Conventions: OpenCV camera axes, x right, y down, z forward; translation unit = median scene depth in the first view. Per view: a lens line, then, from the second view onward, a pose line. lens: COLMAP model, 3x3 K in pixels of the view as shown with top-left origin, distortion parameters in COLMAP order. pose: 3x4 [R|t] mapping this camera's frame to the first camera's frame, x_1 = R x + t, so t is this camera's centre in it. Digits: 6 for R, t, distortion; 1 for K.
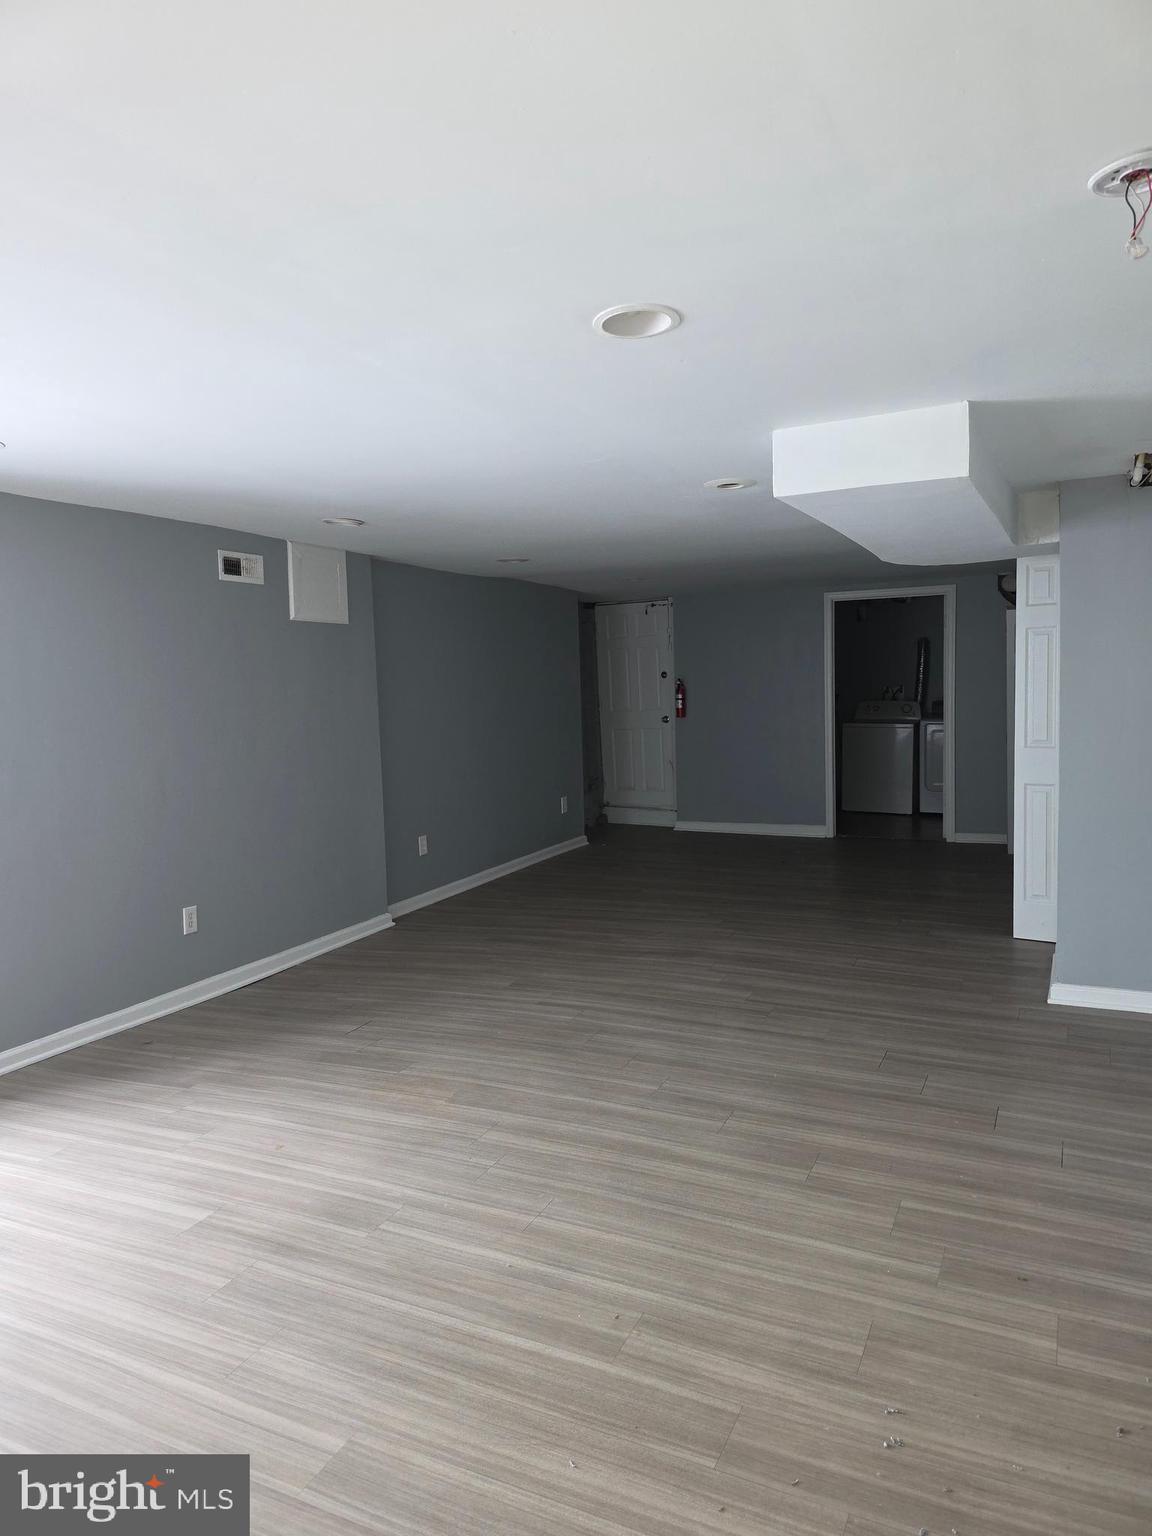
lens RADIAL K [[1010.5, 0, 590.0], [0, 1010.5, 777.3], [0, 0, 1]] dist [0.044054, -0.042269]
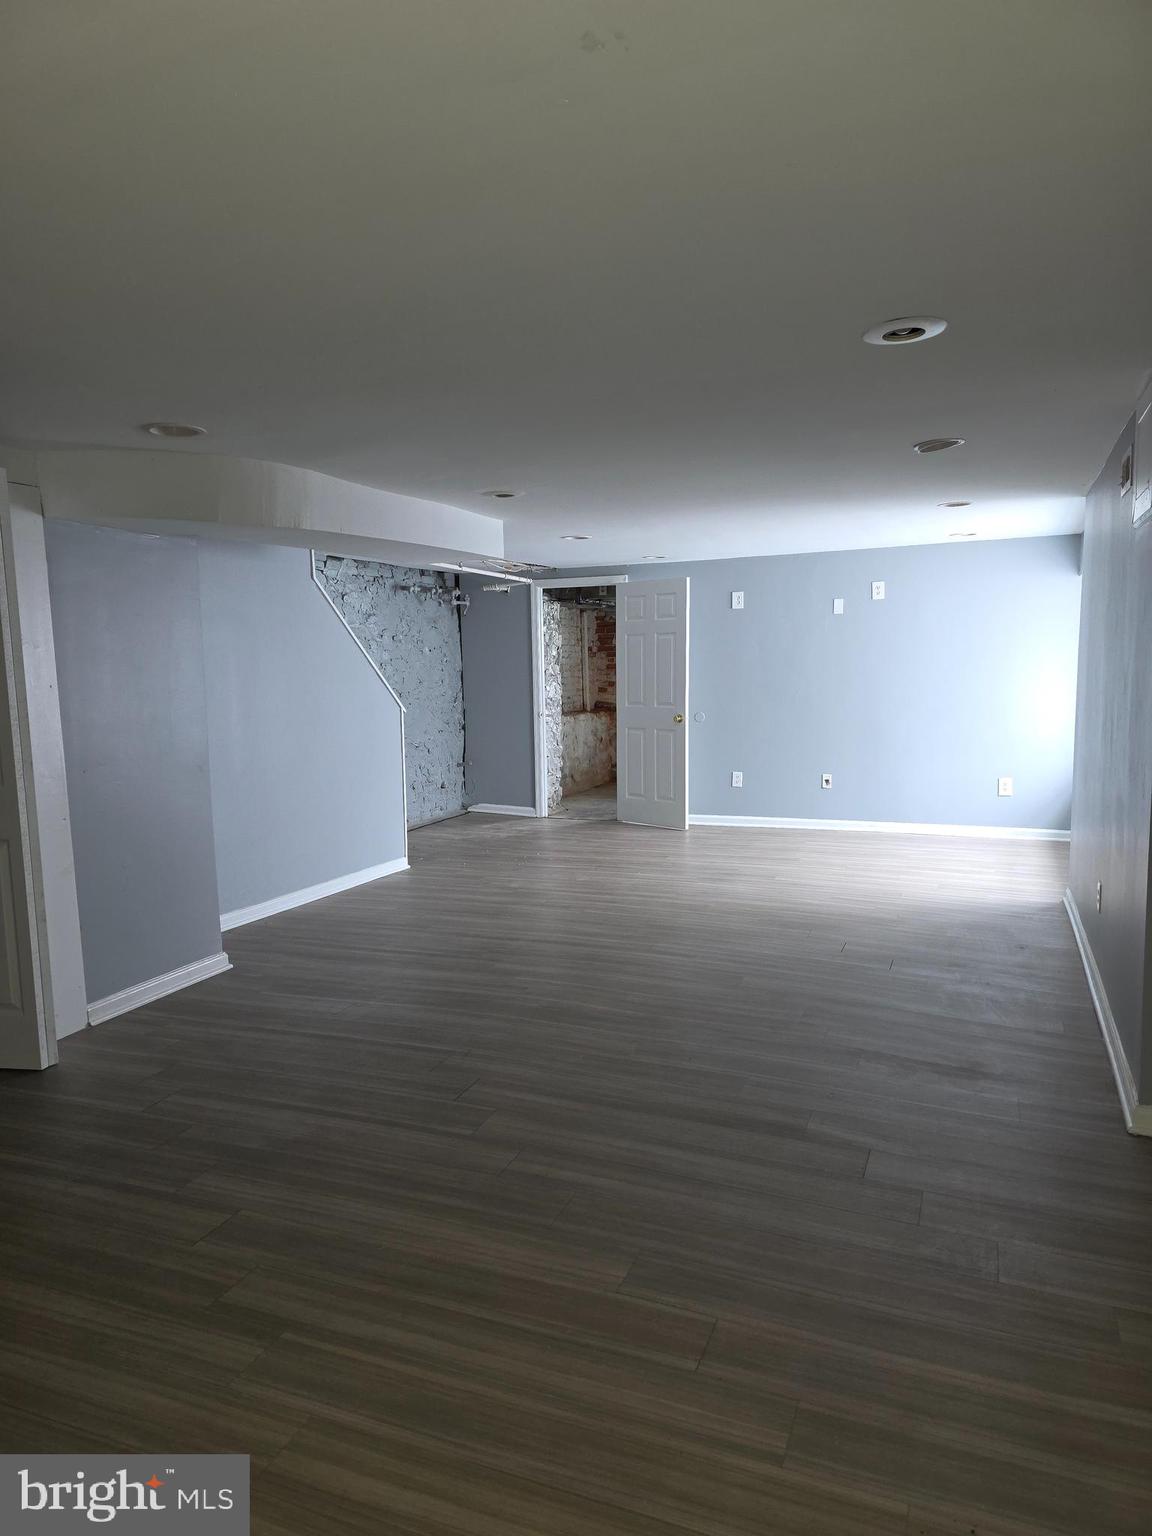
lens RADIAL K [[1010.5, 0, 590.0], [0, 1010.5, 777.3], [0, 0, 1]] dist [0.044054, -0.042269]
pose [[-0.997031, 0.055353, -0.053521, 0.113990], [0.042617, 0.975651, 0.215147, -0.215795], [0.064127, 0.212227, -0.975114, 2.180187]]
